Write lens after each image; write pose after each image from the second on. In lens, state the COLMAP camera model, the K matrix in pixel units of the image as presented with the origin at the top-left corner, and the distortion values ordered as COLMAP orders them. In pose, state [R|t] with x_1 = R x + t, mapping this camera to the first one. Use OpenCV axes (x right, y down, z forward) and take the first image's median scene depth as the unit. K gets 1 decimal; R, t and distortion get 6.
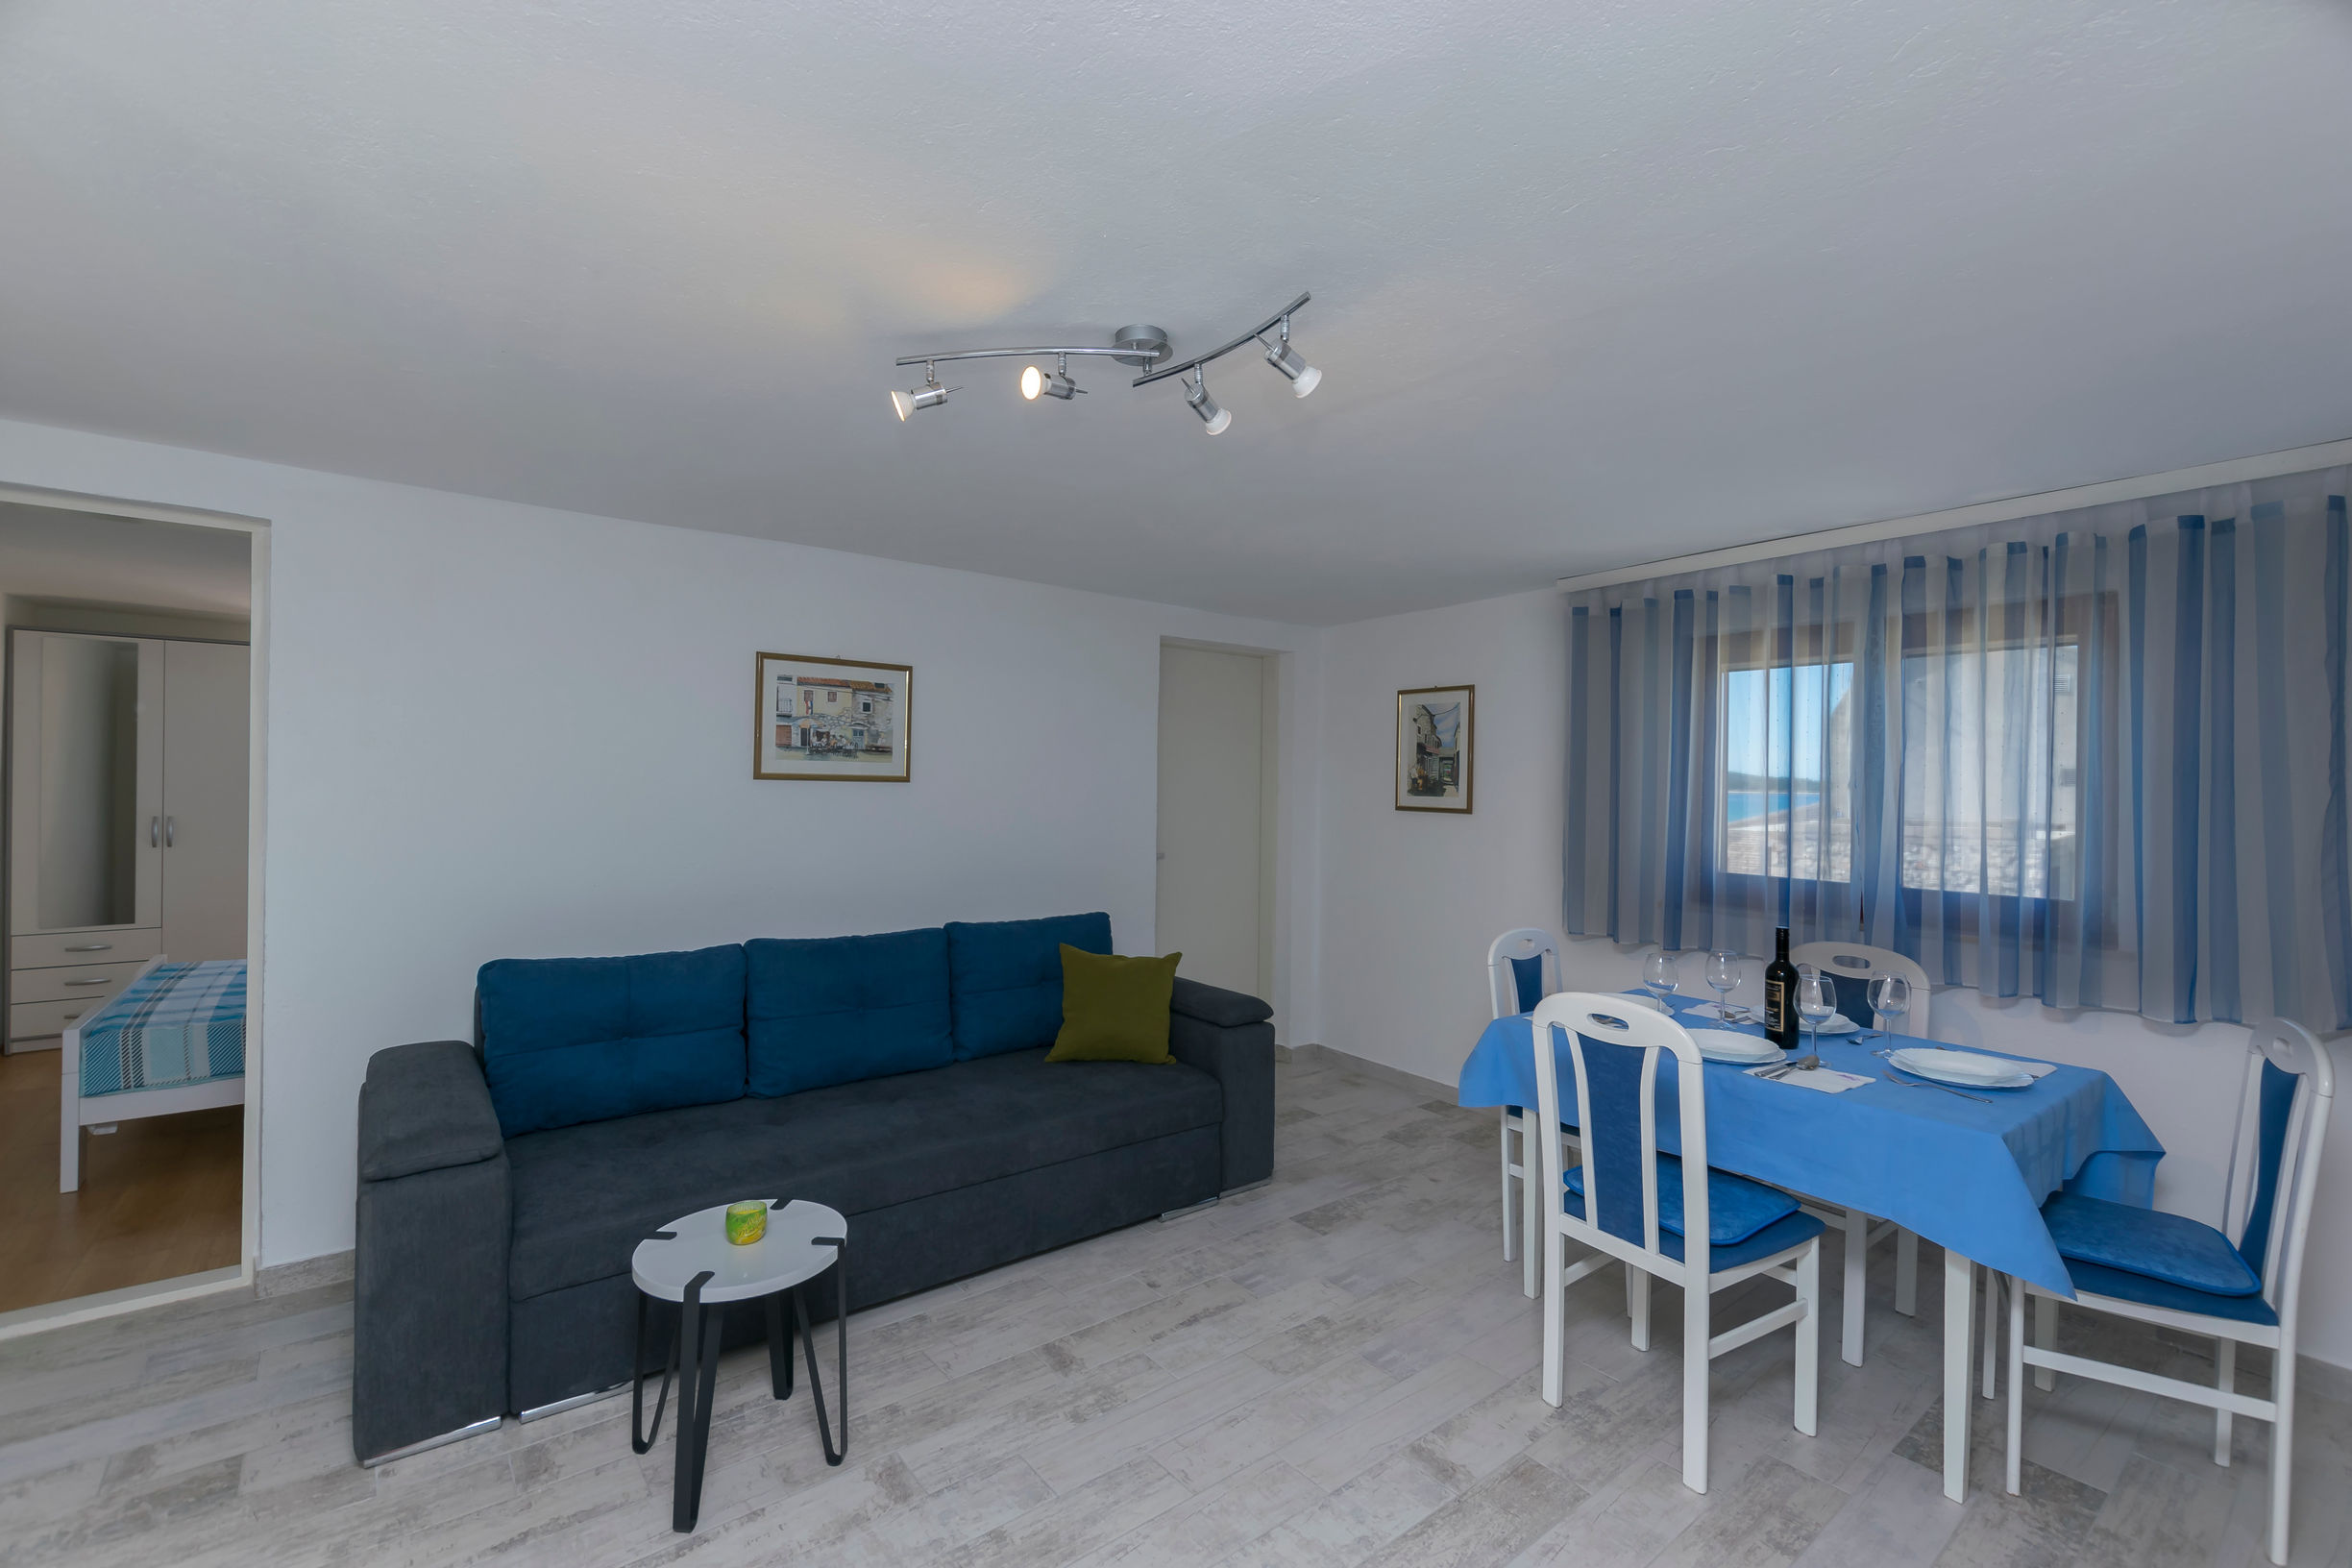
lens RADIAL K [[1014.1, 0, 1173.5], [0, 1014.1, 784.4], [0, 0, 1]] dist [0.003264, -0.000624]
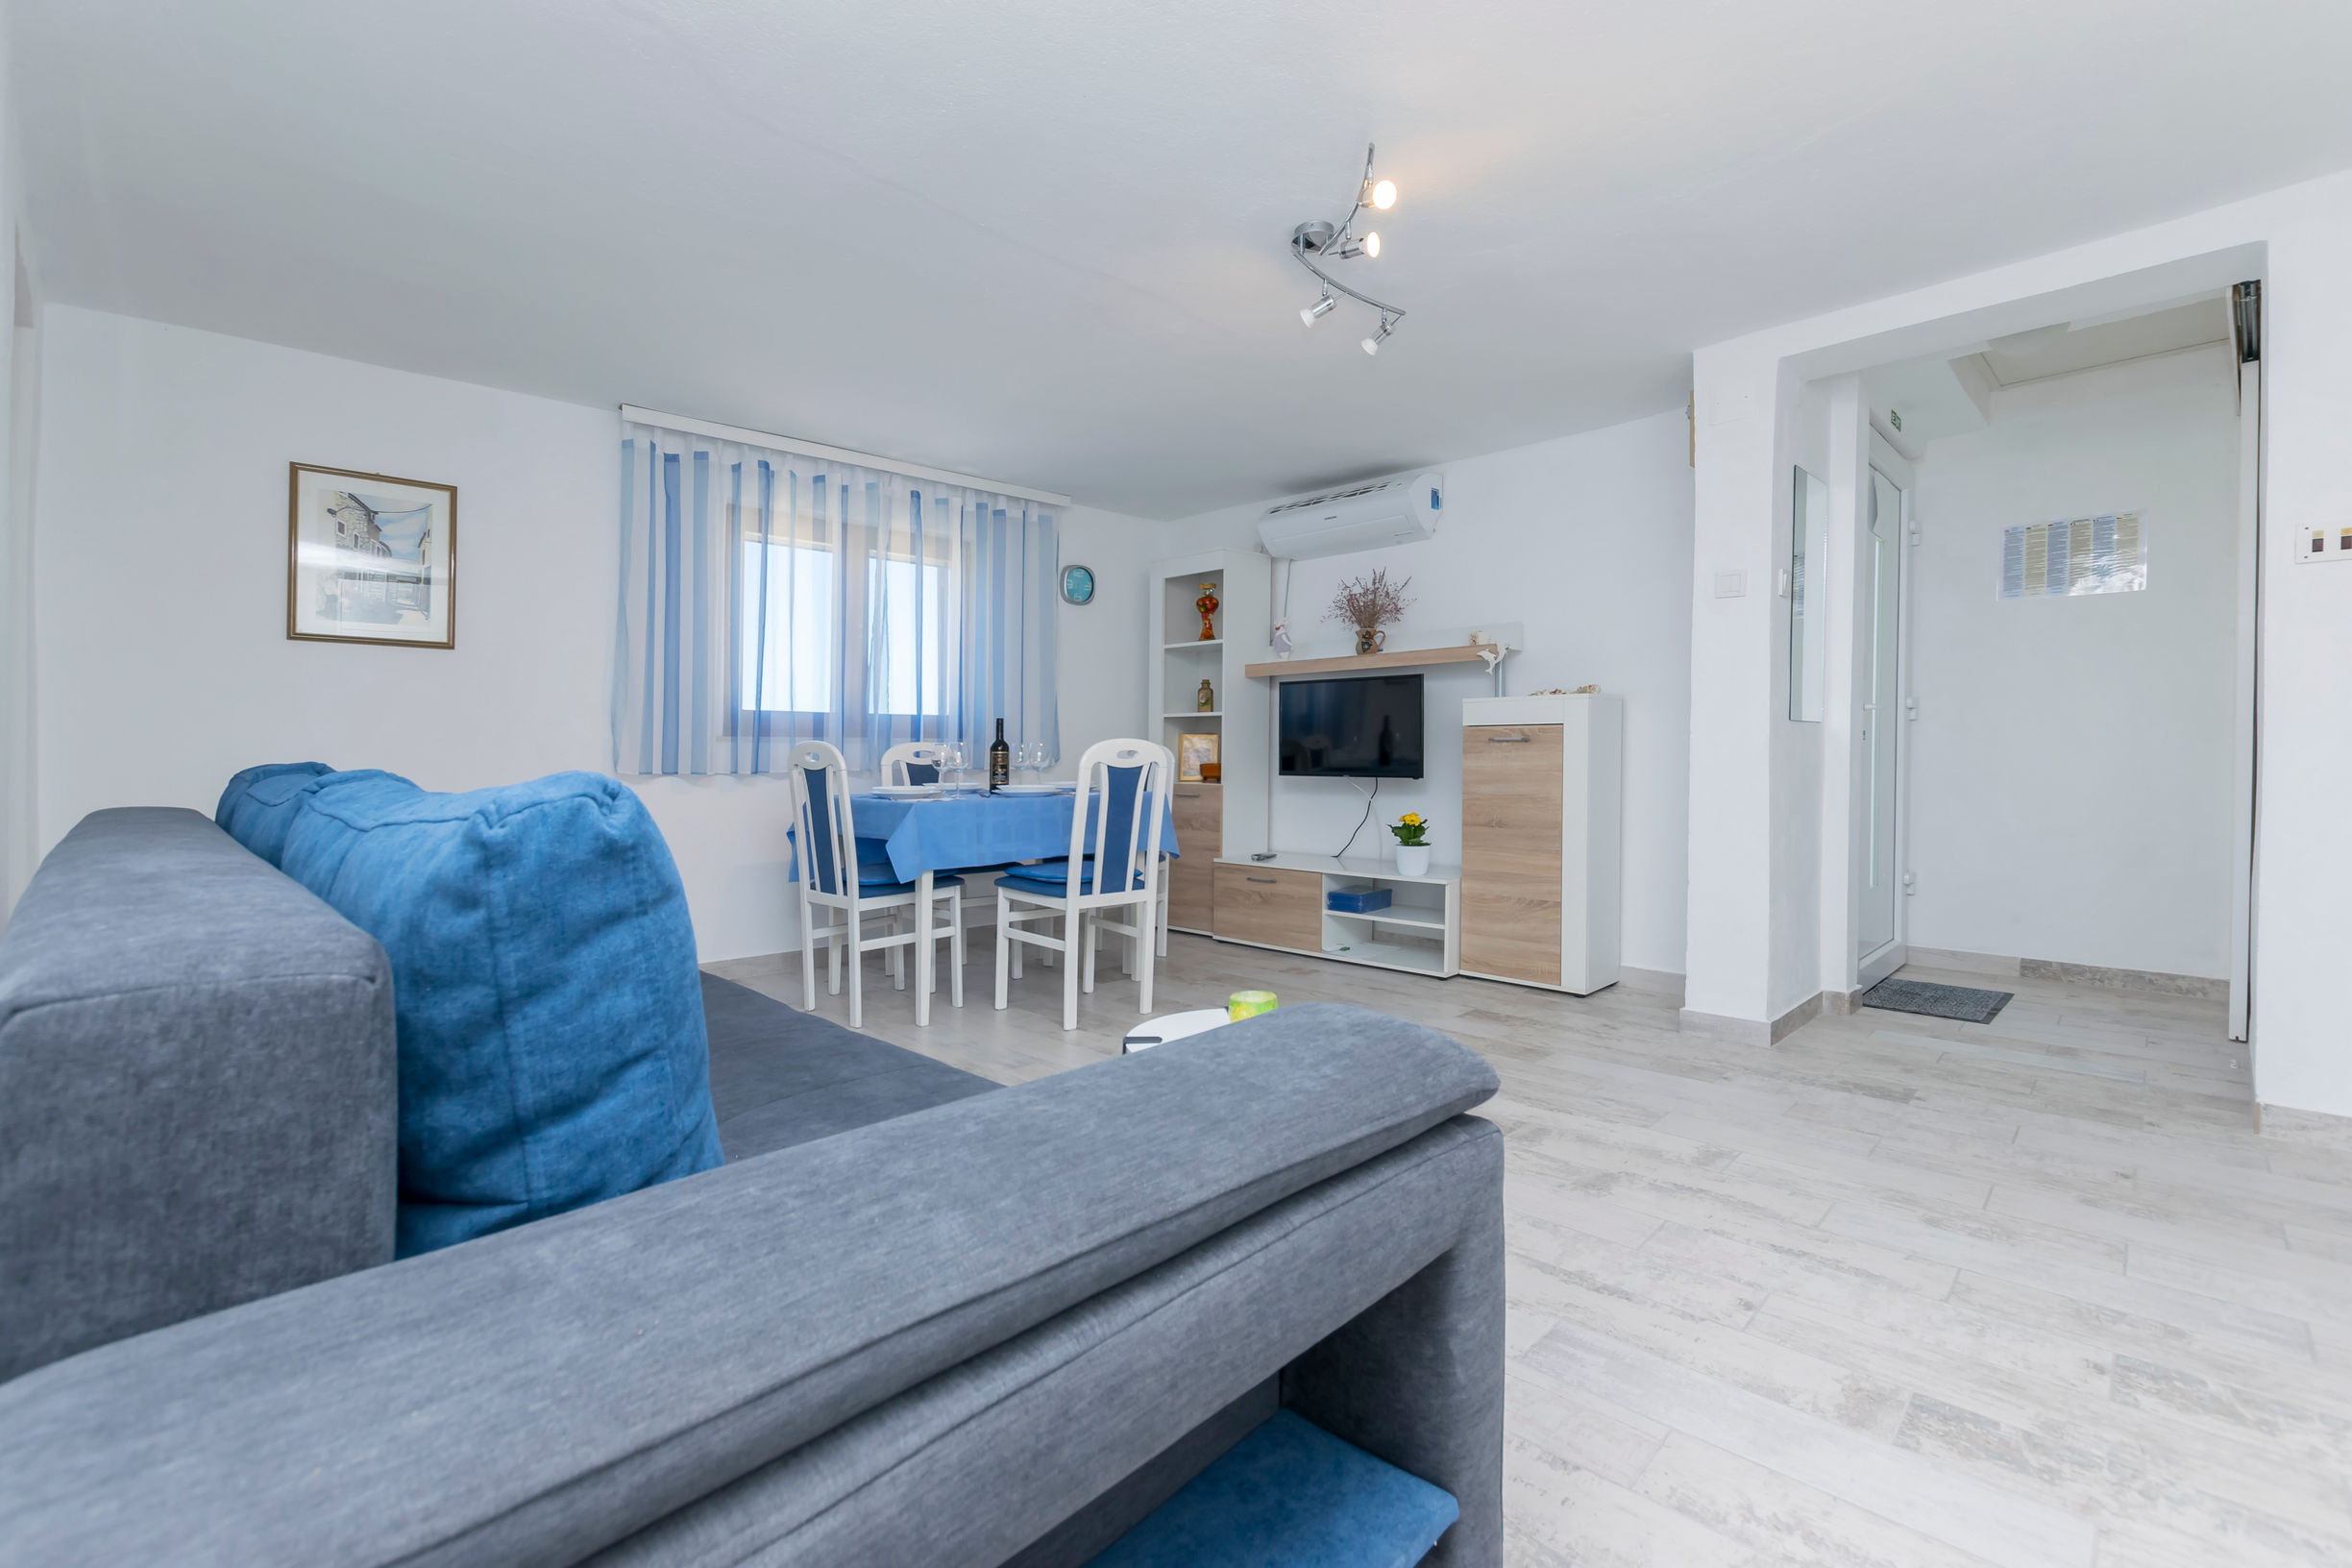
lens RADIAL K [[1041.7, 0, 1137.0], [0, 1041.7, 759.2], [0, 0, 1]] dist [0.038248, -0.008449]
pose [[-0.098565, -0.018121, 0.994966, -0.748293], [0.004394, 0.999817, 0.018645, 0.130525], [-0.995121, 0.006210, -0.098468, 0.707586]]
